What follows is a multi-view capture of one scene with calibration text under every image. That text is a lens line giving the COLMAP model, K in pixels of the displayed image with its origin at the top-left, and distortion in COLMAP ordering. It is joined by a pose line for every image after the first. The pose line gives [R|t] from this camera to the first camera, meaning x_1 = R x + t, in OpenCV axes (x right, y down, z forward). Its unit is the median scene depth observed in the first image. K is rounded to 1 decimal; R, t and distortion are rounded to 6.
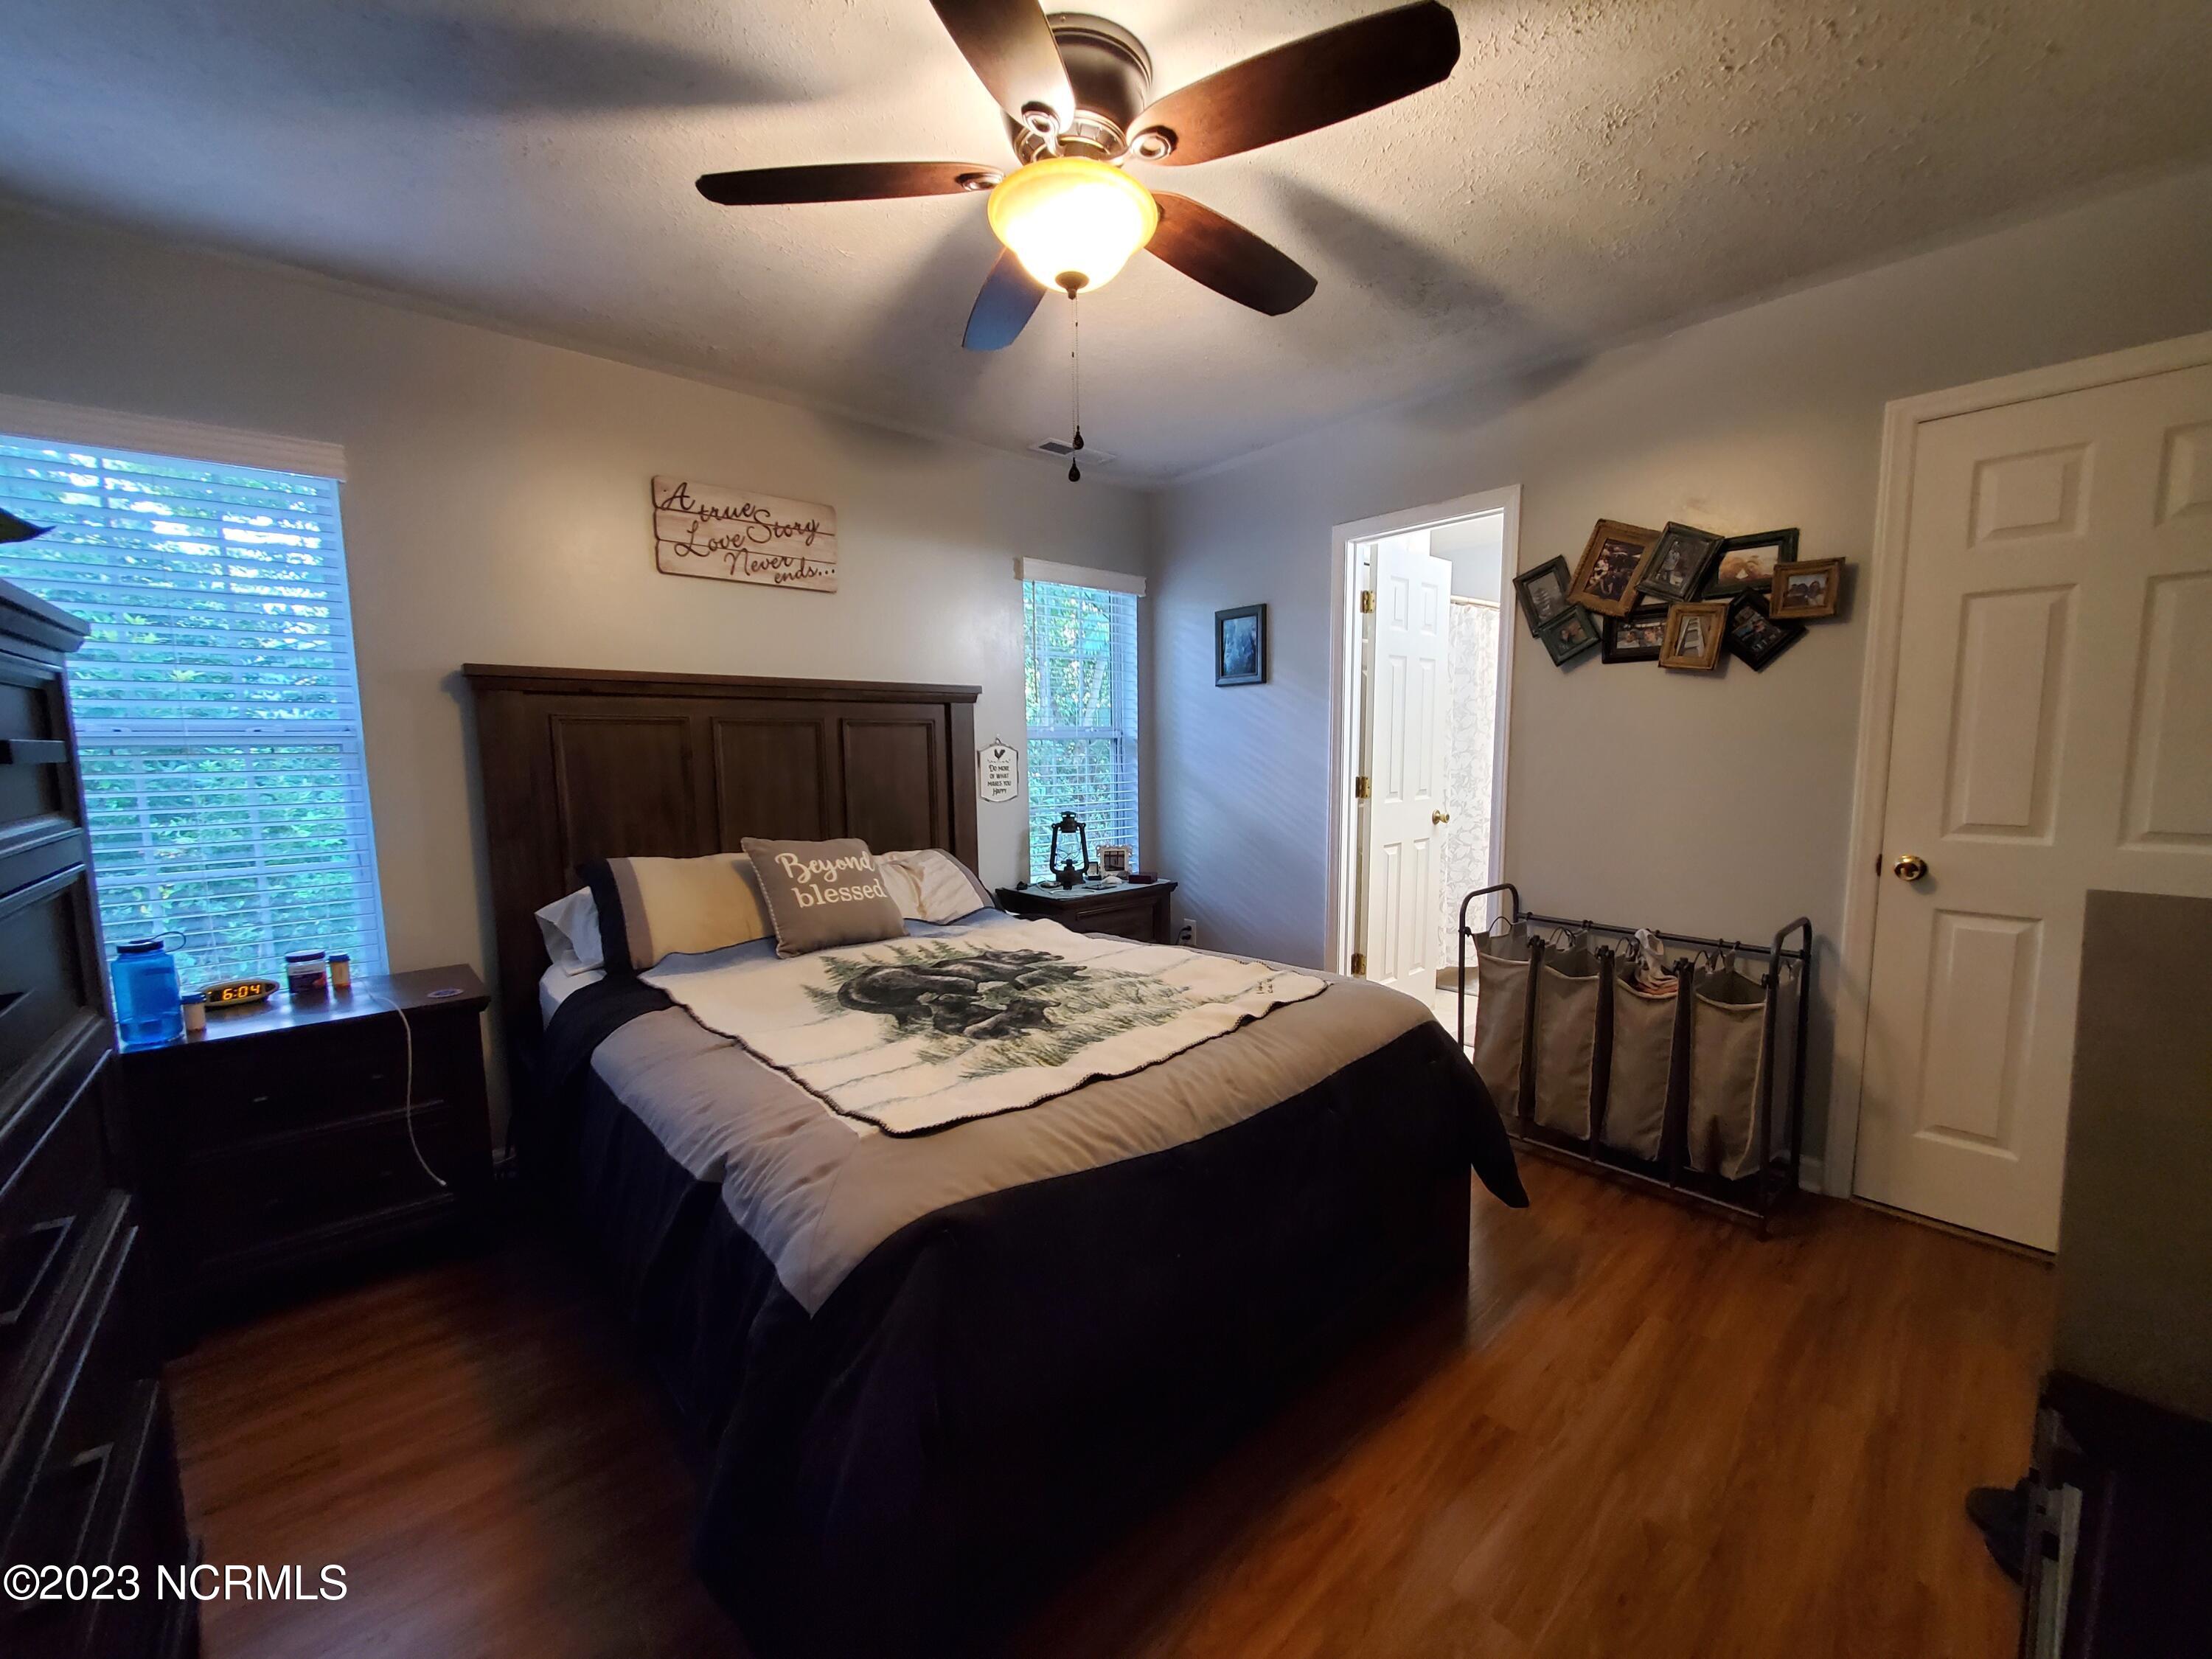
lens RADIAL K [[880.1, 0, 1103.0], [0, 880.1, 834.7], [0, 0, 1]] dist [0.001990, 0.000061]
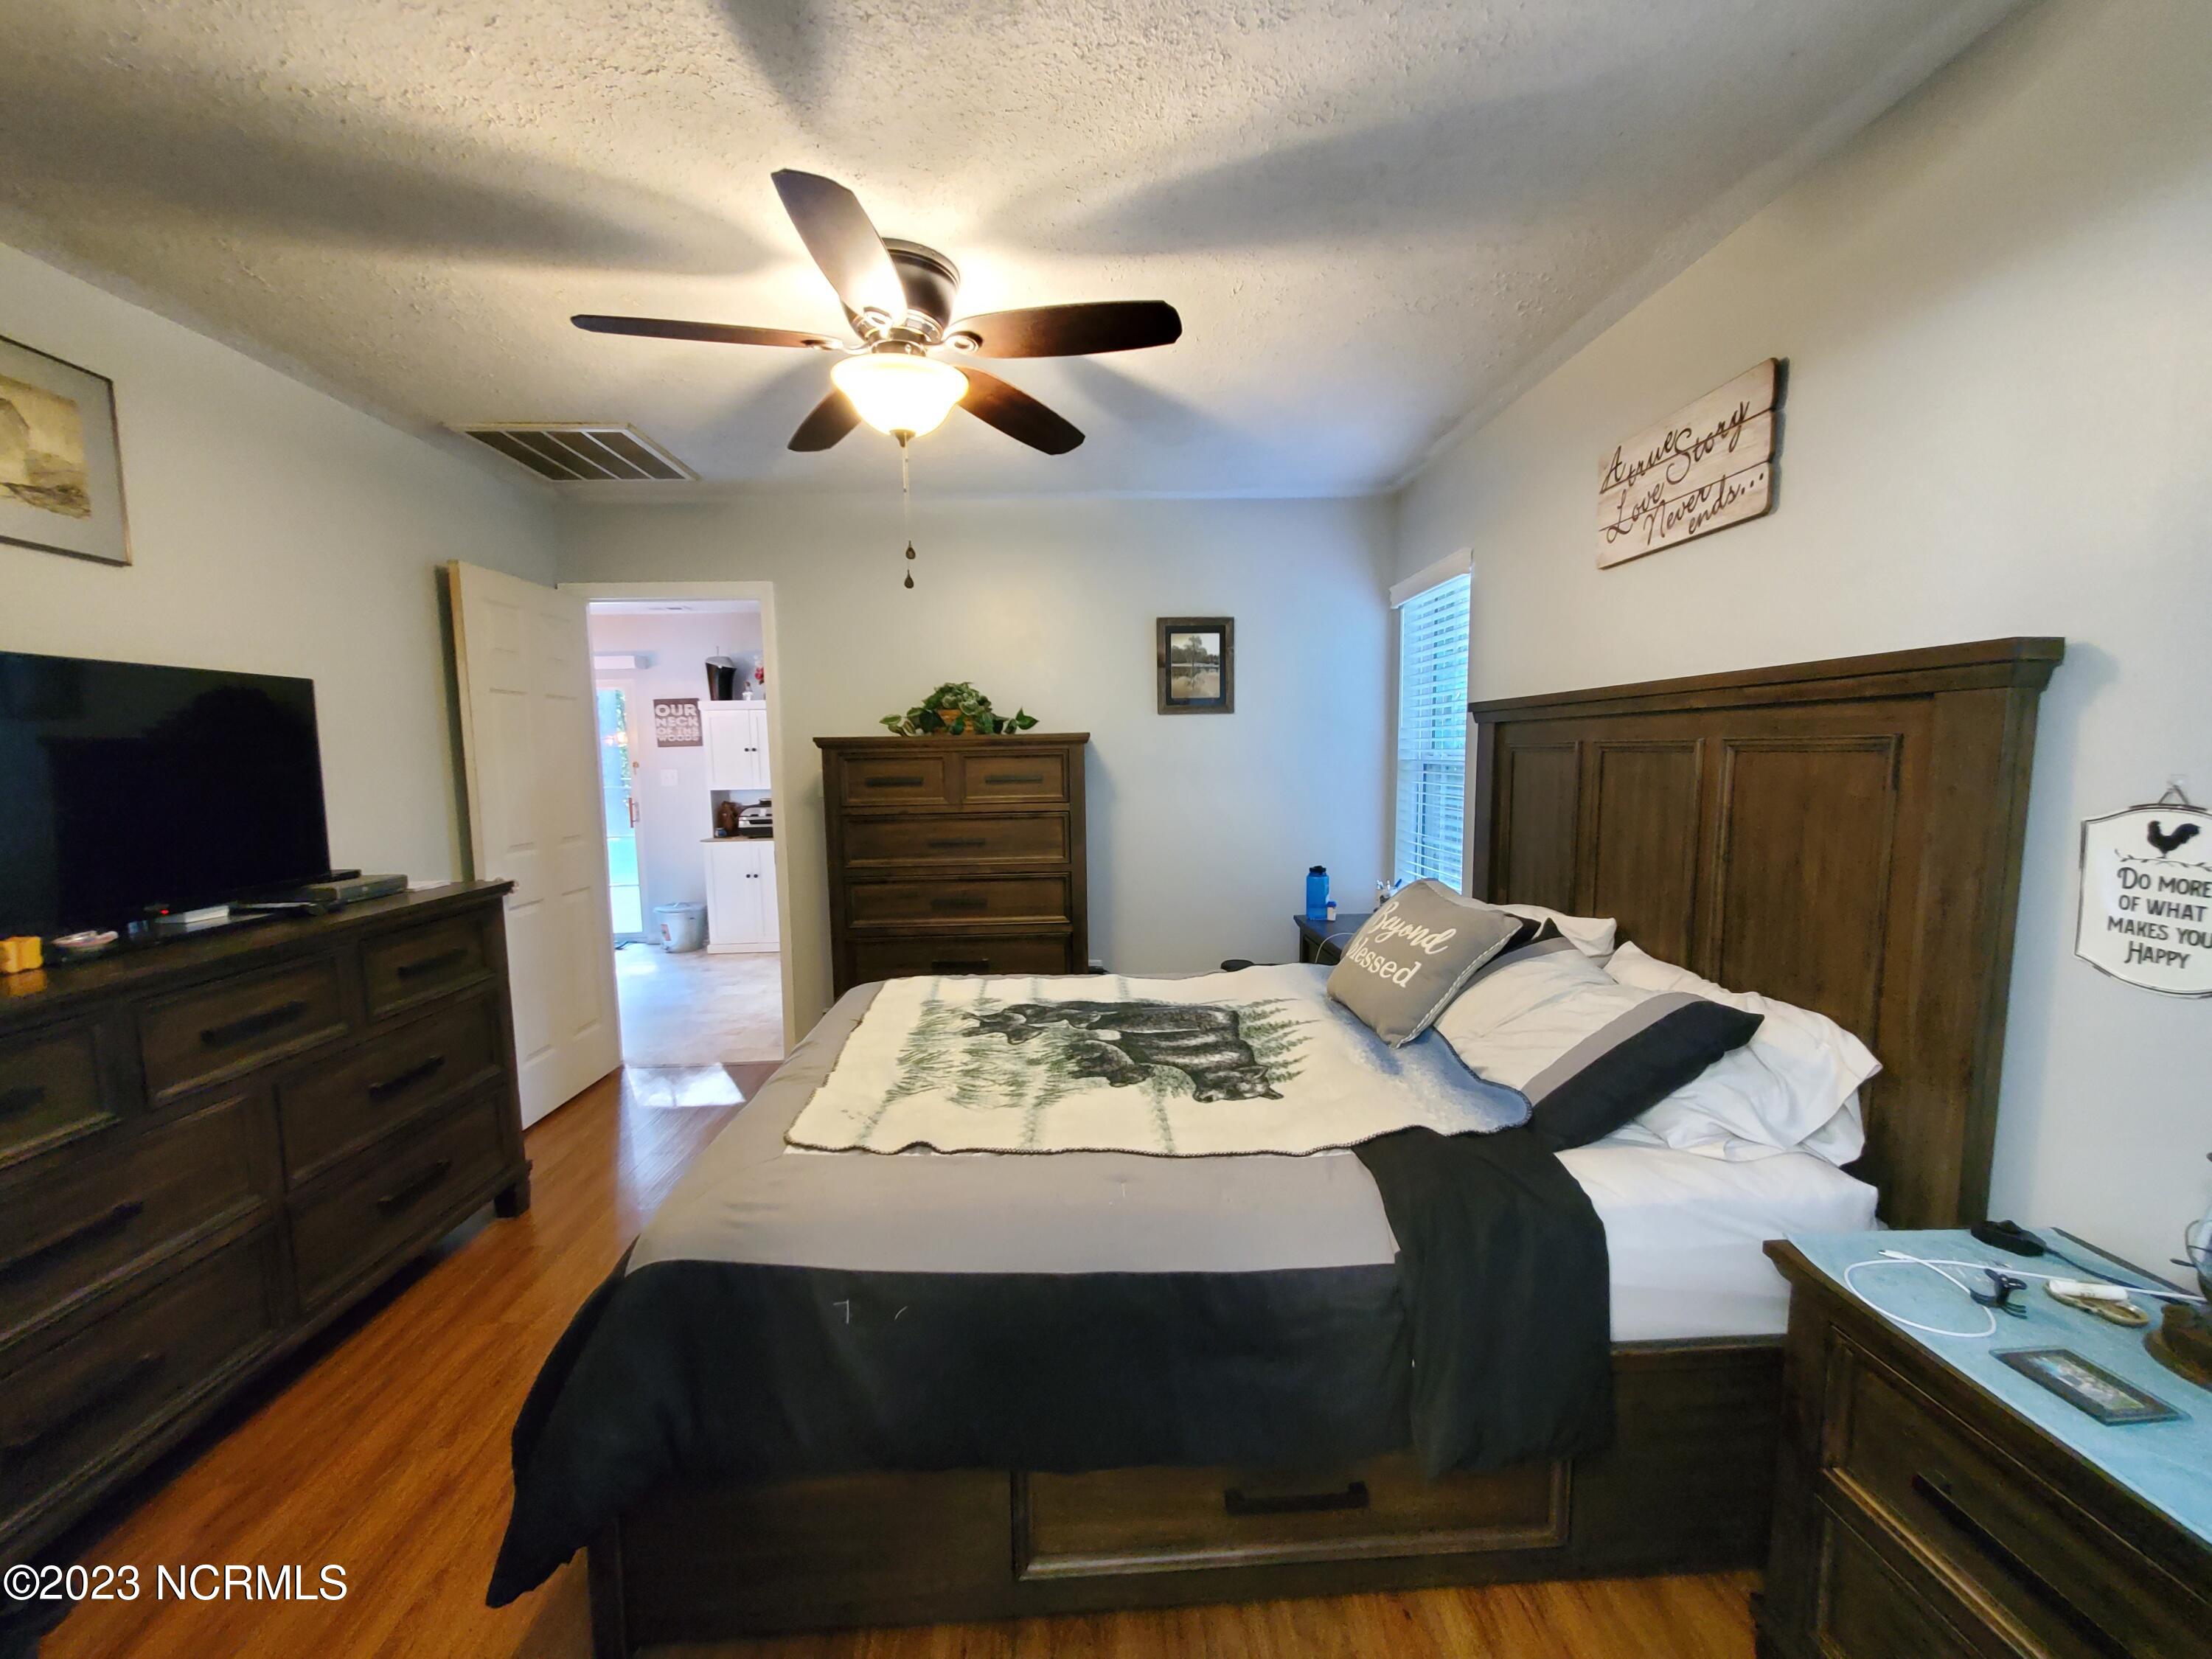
lens RADIAL K [[880.1, 0, 1102.1], [0, 880.1, 836.9], [0, 0, 1]] dist [0.001990, 0.000061]
pose [[-0.620358, 0.084630, -0.779739, 0.442009], [-0.072345, 0.983749, 0.164331, -0.144873], [0.780975, 0.158354, -0.604154, 1.122384]]
